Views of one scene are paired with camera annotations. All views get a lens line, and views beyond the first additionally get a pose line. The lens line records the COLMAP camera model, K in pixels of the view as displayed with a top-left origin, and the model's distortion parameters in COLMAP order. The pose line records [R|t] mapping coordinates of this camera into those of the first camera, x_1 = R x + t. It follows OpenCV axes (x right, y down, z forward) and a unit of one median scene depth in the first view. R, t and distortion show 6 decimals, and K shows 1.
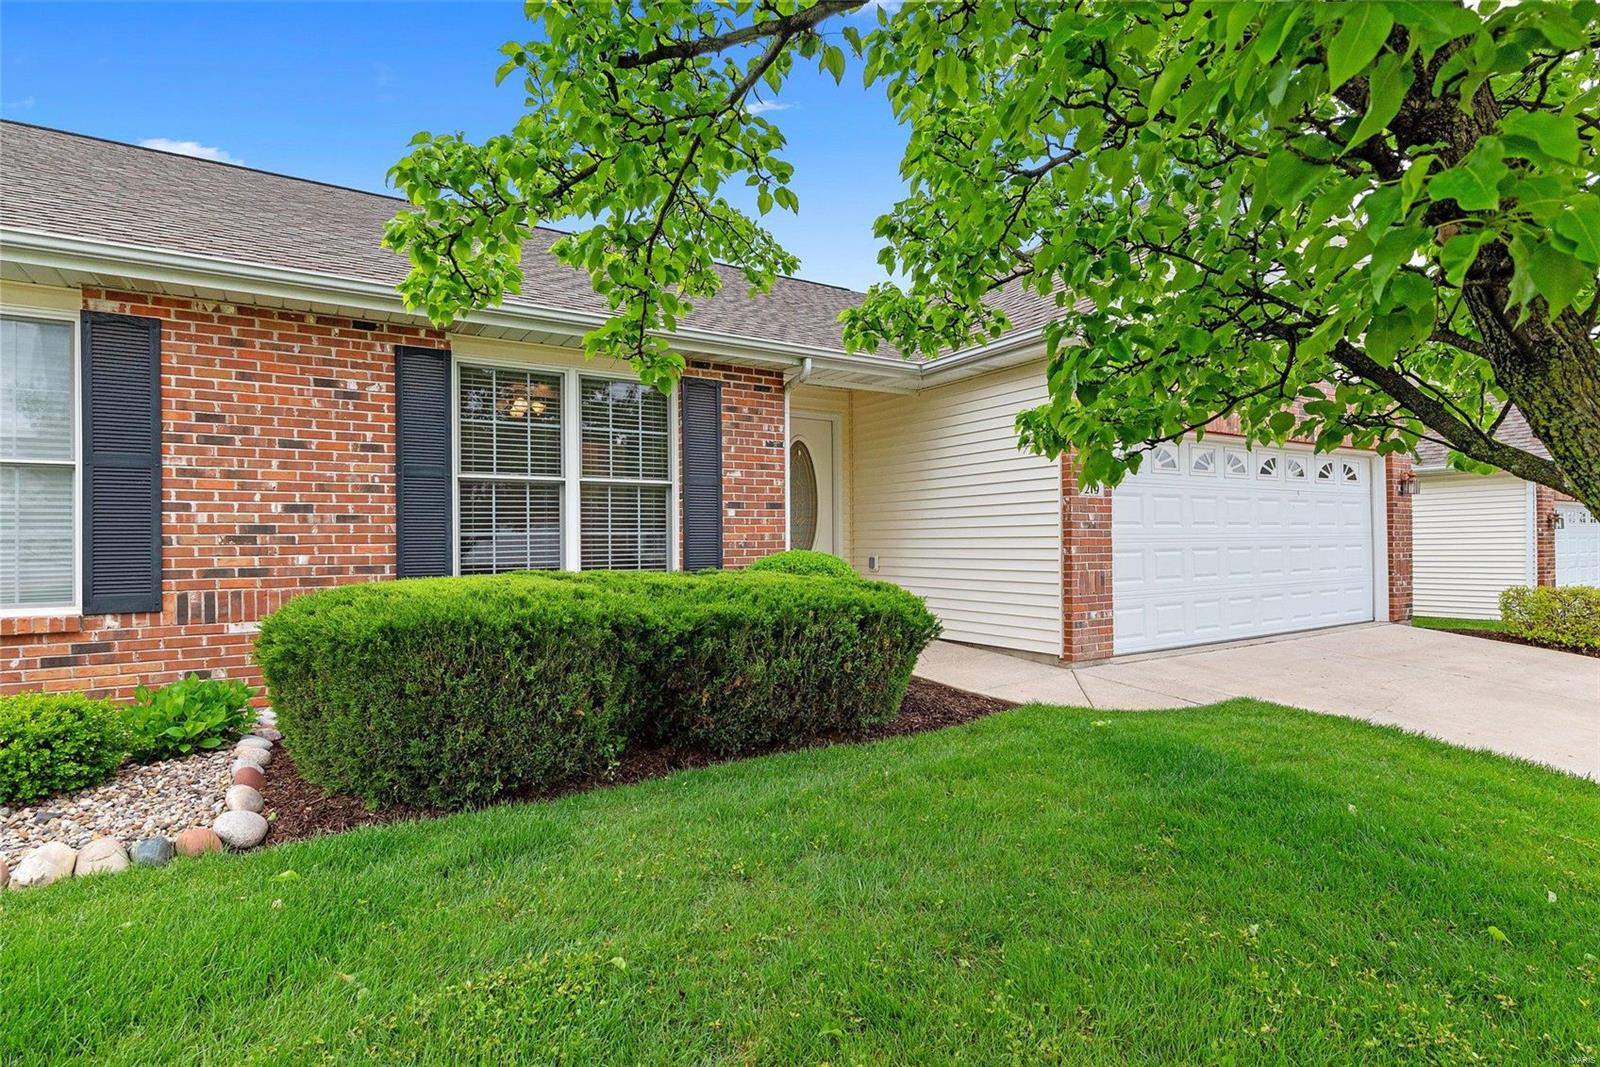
lens RADIAL K [[787.0, 0, 796.1], [0, 787.0, 536.9], [0, 0, 1]] dist [0.002406, -0.001046]
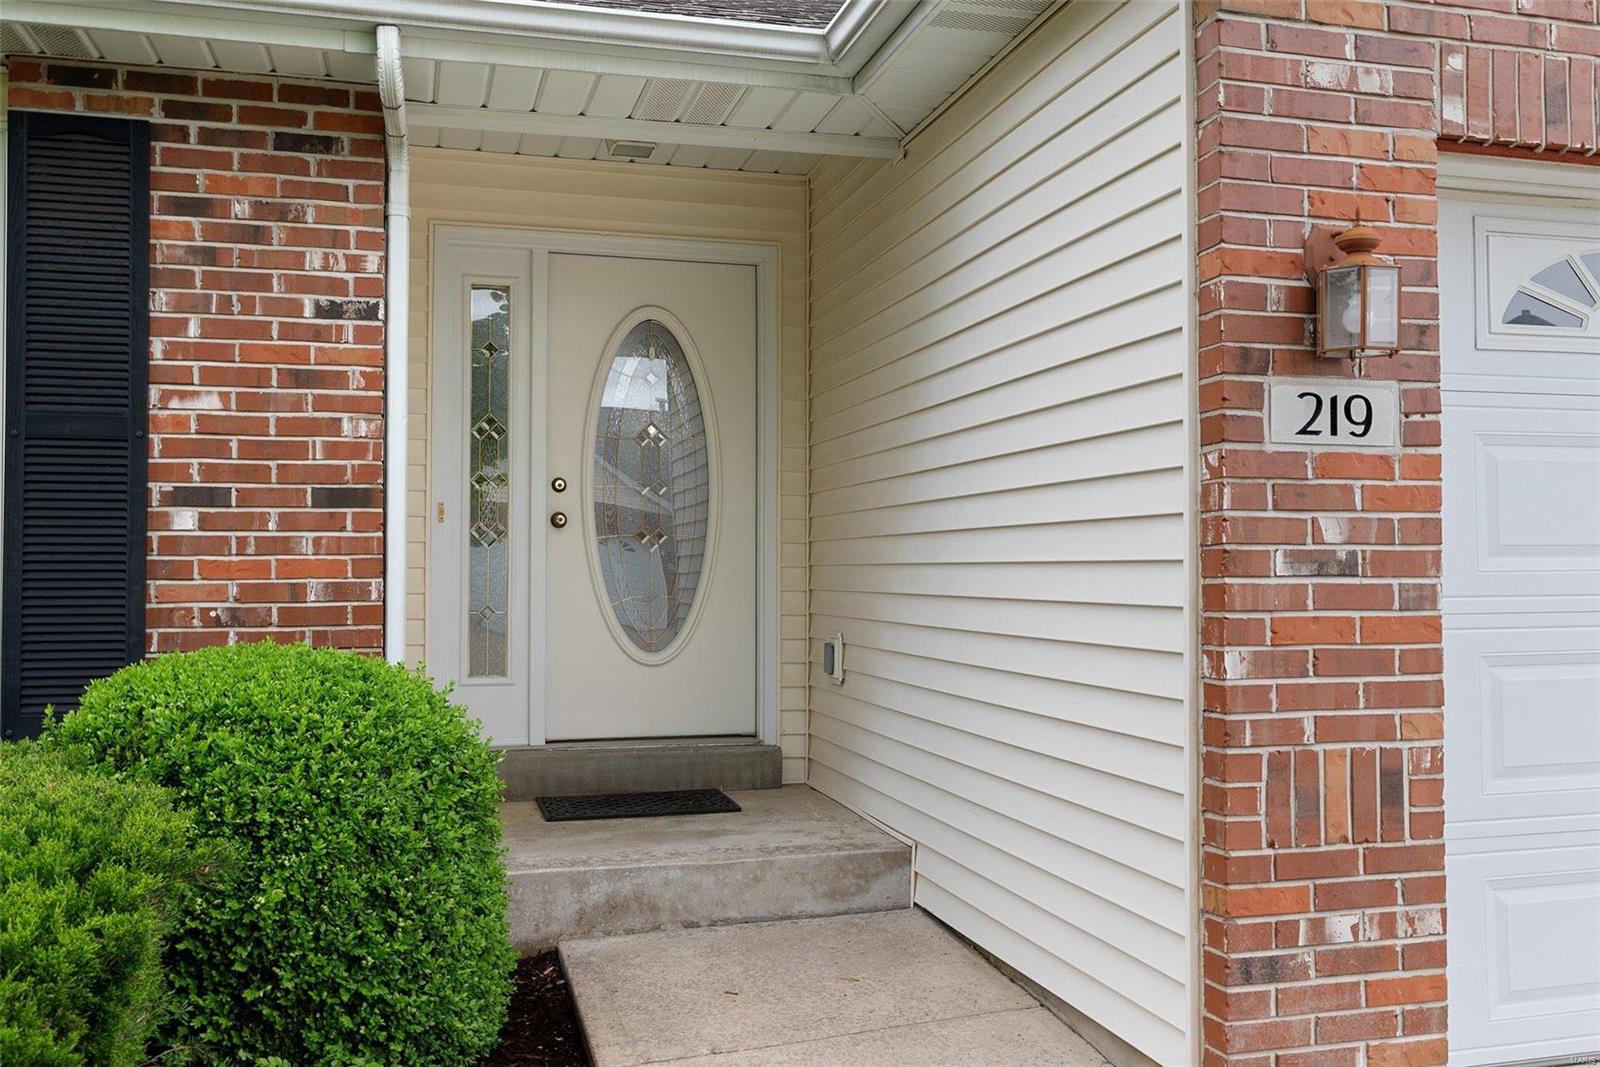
lens RADIAL K [[1390.5, 0, 793.0], [0, 1390.5, 532.2], [0, 0, 1]] dist [-0.004260, 0.006373]
pose [[0.956623, -0.002361, -0.291319, 0.341175], [-0.002622, 0.999857, -0.016711, -0.016936], [0.291317, 0.016750, 0.956480, 0.534034]]
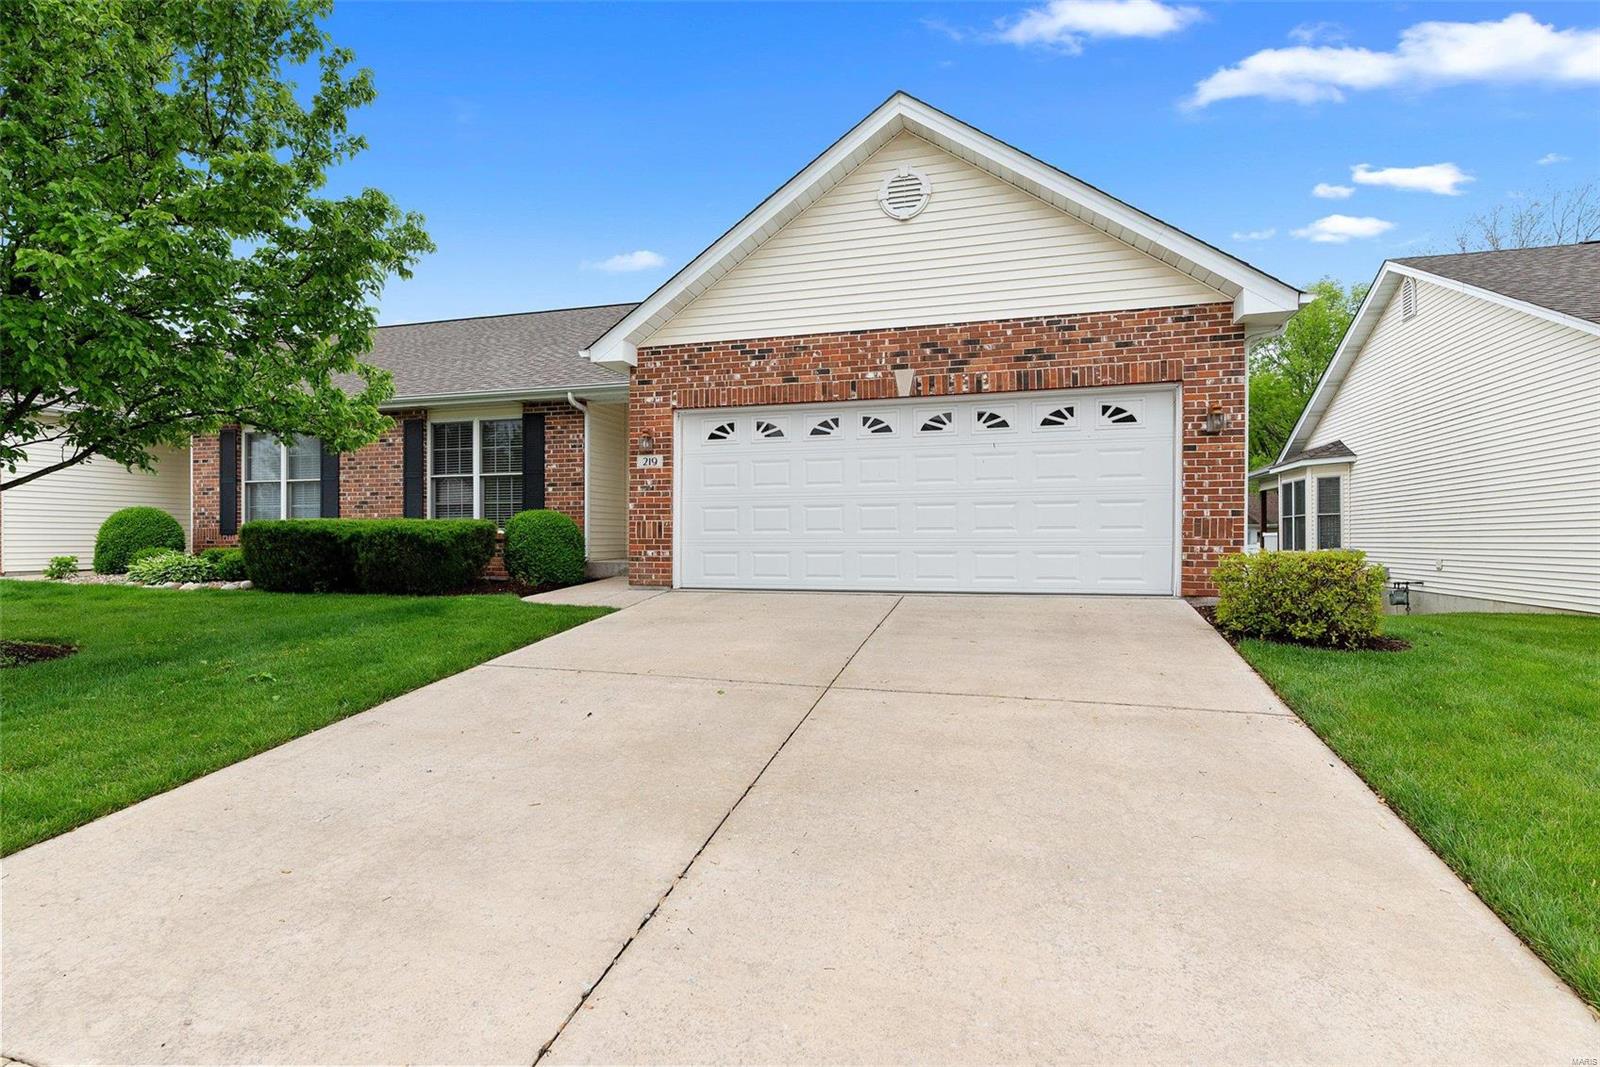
lens RADIAL K [[787.0, 0, 790.3], [0, 787.0, 536.5], [0, 0, 1]] dist [0.002406, -0.001046]
pose [[0.665099, 0.006222, -0.746729, 1.576036], [0.001519, 0.999952, 0.009686, 0.057203], [0.746753, -0.007577, 0.665058, 0.265352]]
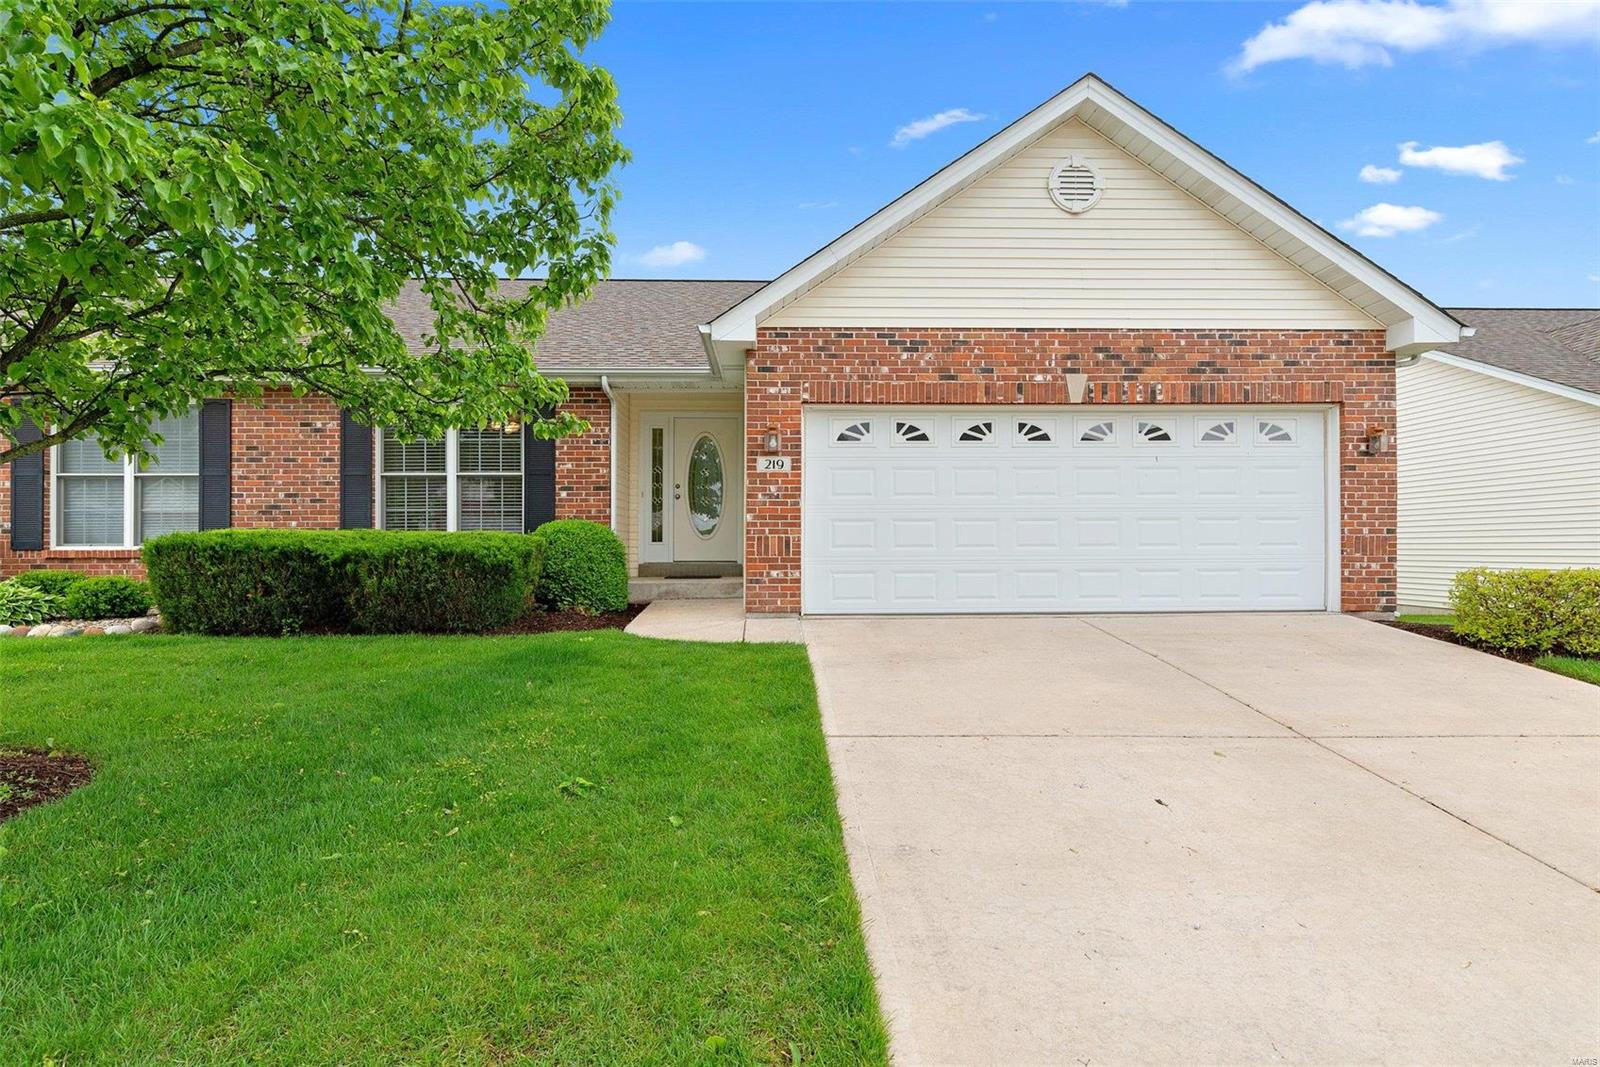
lens RADIAL K [[787.0, 0, 790.9], [0, 787.0, 538.1], [0, 0, 1]] dist [0.002406, -0.001046]
pose [[0.861988, 0.001312, -0.506927, 0.984774], [-0.001070, 0.999999, 0.000768, 0.045950], [0.506927, -0.000119, 0.861989, 0.018485]]
